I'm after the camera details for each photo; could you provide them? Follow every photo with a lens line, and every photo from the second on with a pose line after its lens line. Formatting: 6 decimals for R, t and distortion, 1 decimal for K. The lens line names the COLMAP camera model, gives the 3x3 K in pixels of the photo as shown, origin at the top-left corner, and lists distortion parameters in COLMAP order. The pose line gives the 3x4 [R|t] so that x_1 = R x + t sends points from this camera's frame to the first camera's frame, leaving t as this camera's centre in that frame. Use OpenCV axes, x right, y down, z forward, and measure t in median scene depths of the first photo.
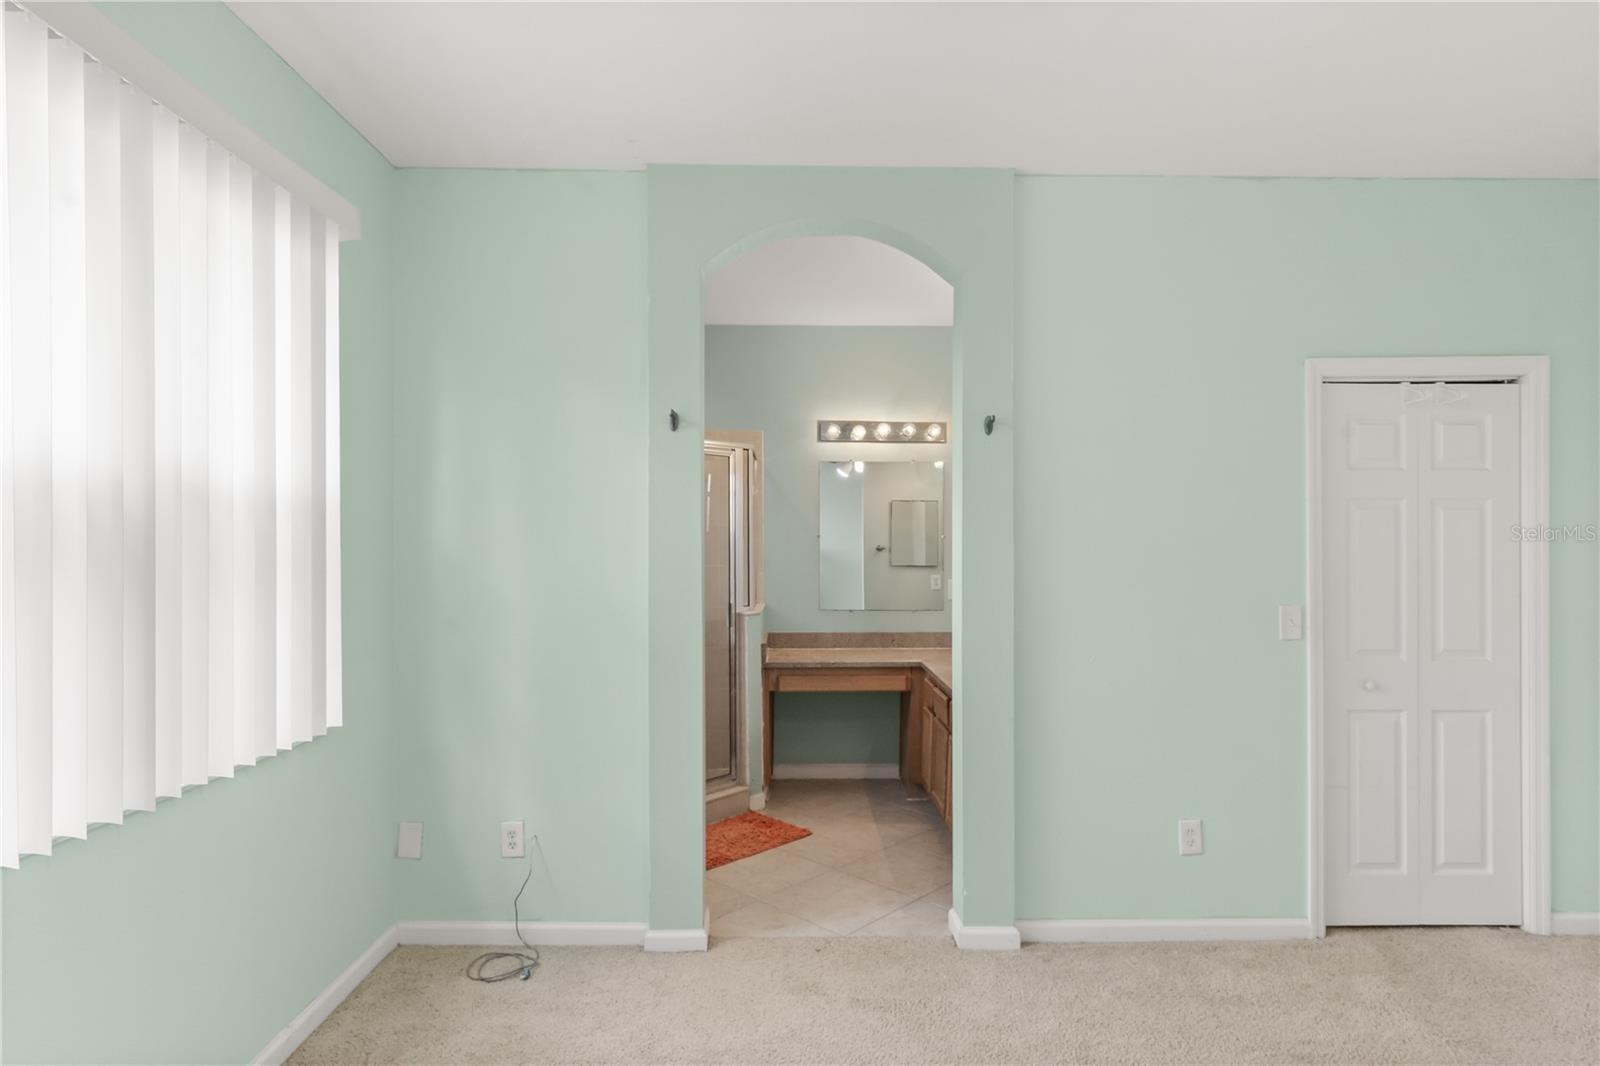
lens RADIAL K [[855.4, 0, 803.4], [0, 855.4, 552.8], [0, 0, 1]] dist [0.003966, 0.000047]
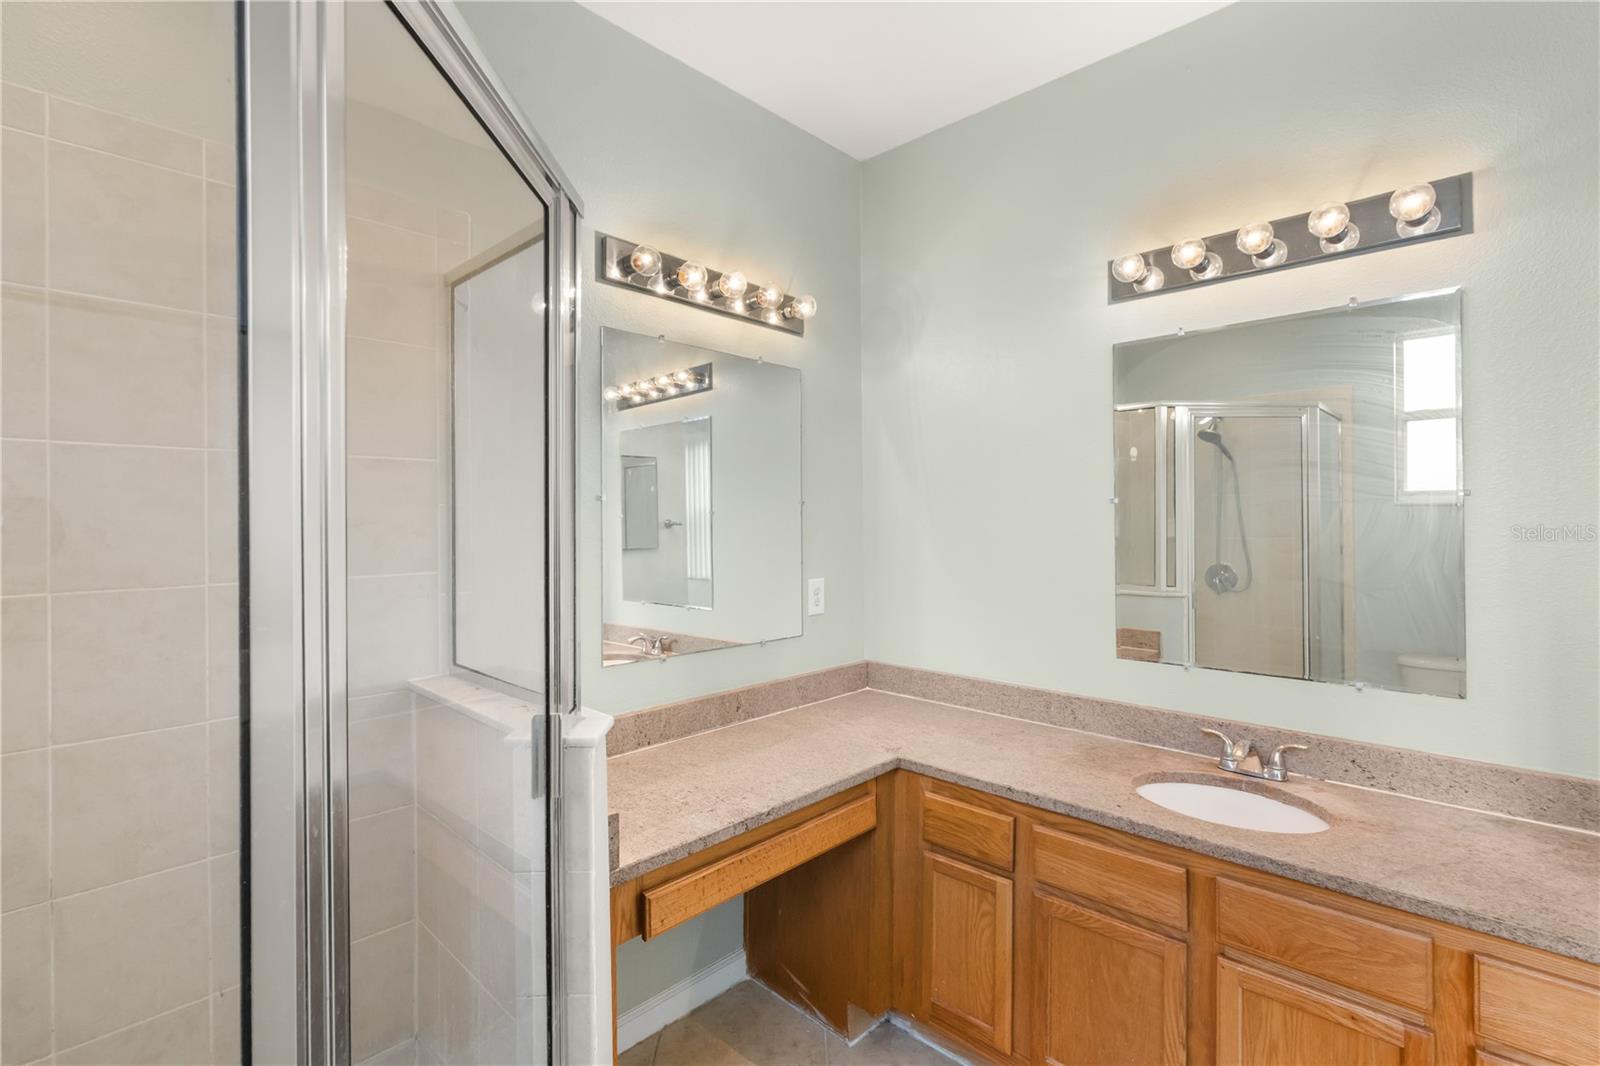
lens RADIAL K [[733.3, 0, 804.6], [0, 733.3, 521.8], [0, 0, 1]] dist [0.002891, 0.000119]
pose [[0.699649, -0.002549, 0.714482, -0.207099], [0.011759, 0.999899, -0.007947, -0.003156], [-0.714390, 0.013962, 0.699608, 0.787571]]
